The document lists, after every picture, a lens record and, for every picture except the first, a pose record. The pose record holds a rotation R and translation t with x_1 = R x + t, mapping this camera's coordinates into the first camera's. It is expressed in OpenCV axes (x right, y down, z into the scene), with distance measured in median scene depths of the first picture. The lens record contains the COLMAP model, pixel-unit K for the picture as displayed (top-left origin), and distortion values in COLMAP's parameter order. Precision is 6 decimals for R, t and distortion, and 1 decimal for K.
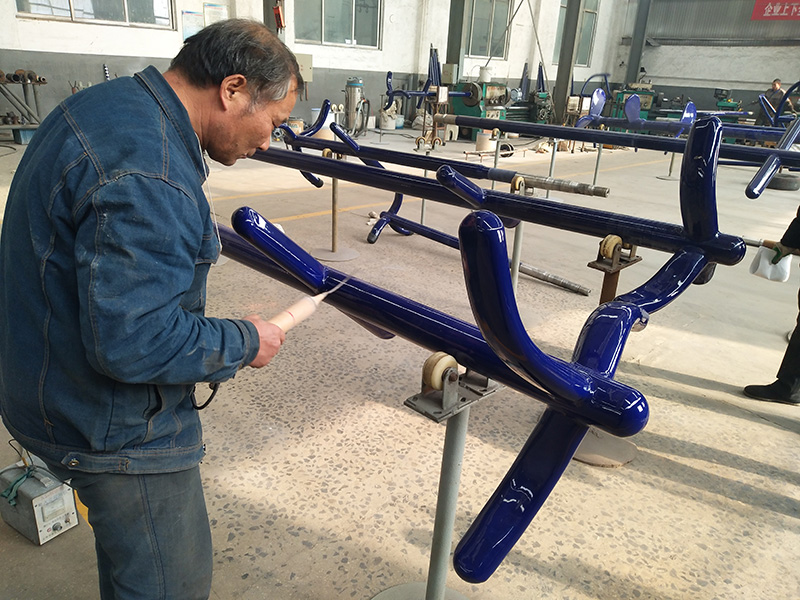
lens RADIAL K [[598.2, 0, 399.7], [0, 598.2, 303.2], [0, 0, 1]] dist [0.051971, -0.050069]
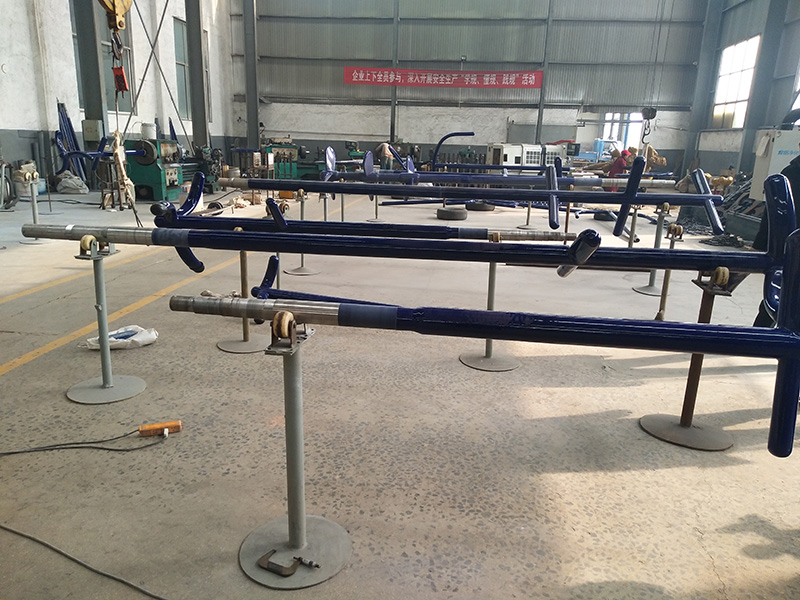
lens RADIAL K [[598.2, 0, 400.9], [0, 598.2, 299.1], [0, 0, 1]] dist [0.051971, -0.050069]
pose [[0.796174, -0.179340, 0.577879, -0.118134], [0.226397, 0.973987, -0.009650, -0.023709], [-0.561116, 0.138513, 0.816066, 0.041590]]
